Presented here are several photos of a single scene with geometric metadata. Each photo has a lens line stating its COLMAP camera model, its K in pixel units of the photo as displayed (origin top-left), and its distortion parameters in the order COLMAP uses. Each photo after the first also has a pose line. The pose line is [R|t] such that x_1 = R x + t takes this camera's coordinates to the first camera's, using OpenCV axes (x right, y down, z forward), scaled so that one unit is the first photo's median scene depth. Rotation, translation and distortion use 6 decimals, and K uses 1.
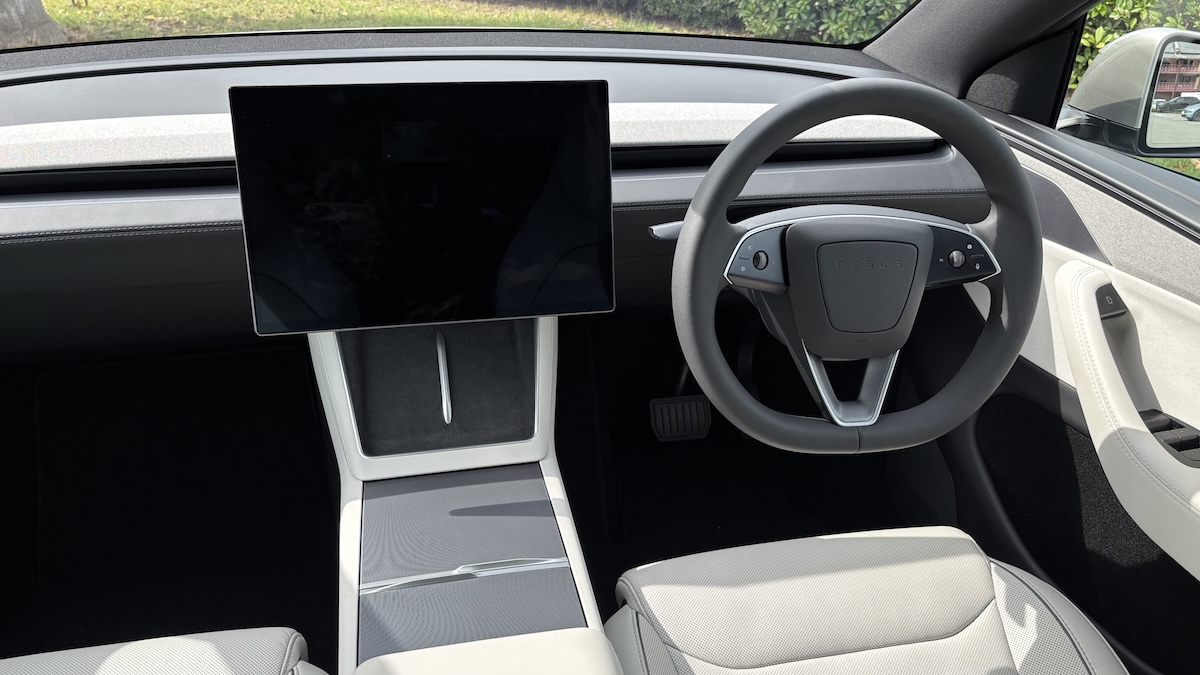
lens RADIAL K [[902.1, 0, 600.0], [0, 902.1, 337.5], [0, 0, 1]] dist [0.050070, -0.080783]
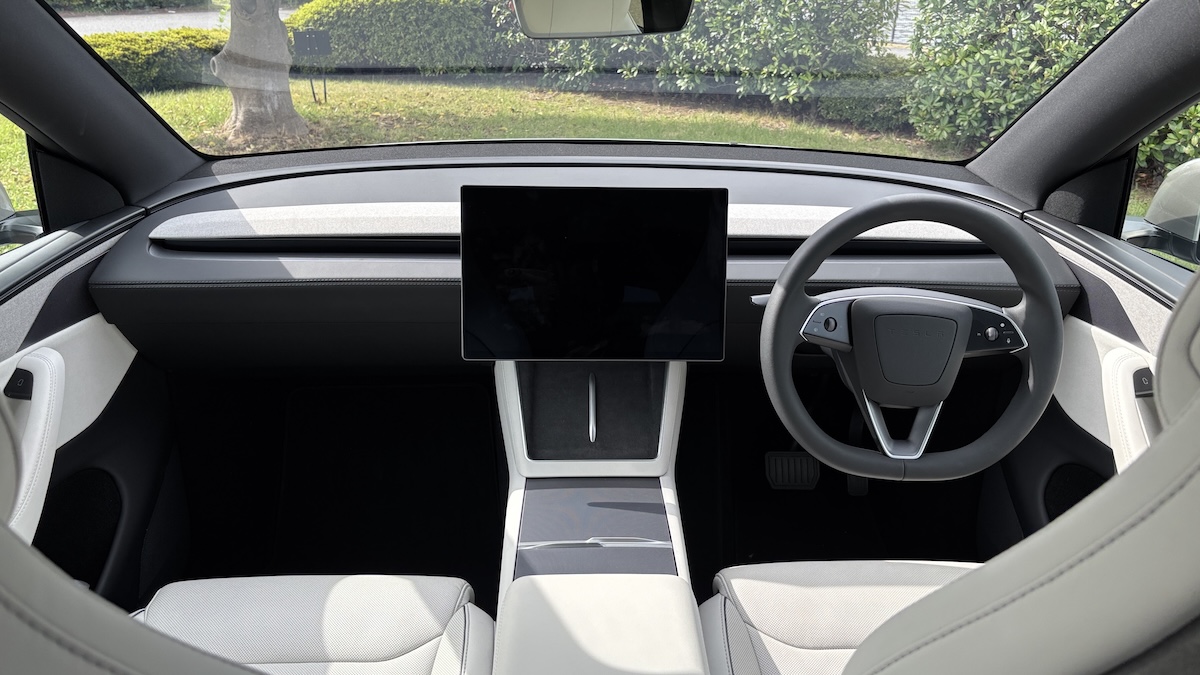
lens RADIAL K [[902.1, 0, 600.0], [0, 902.1, 337.5], [0, 0, 1]] dist [0.050070, -0.080783]
pose [[0.980957, 0.061503, -0.184228, 0.075750], [-0.079176, 0.992775, -0.090156, 0.065979], [0.177352, 0.103026, 0.978740, -0.297397]]
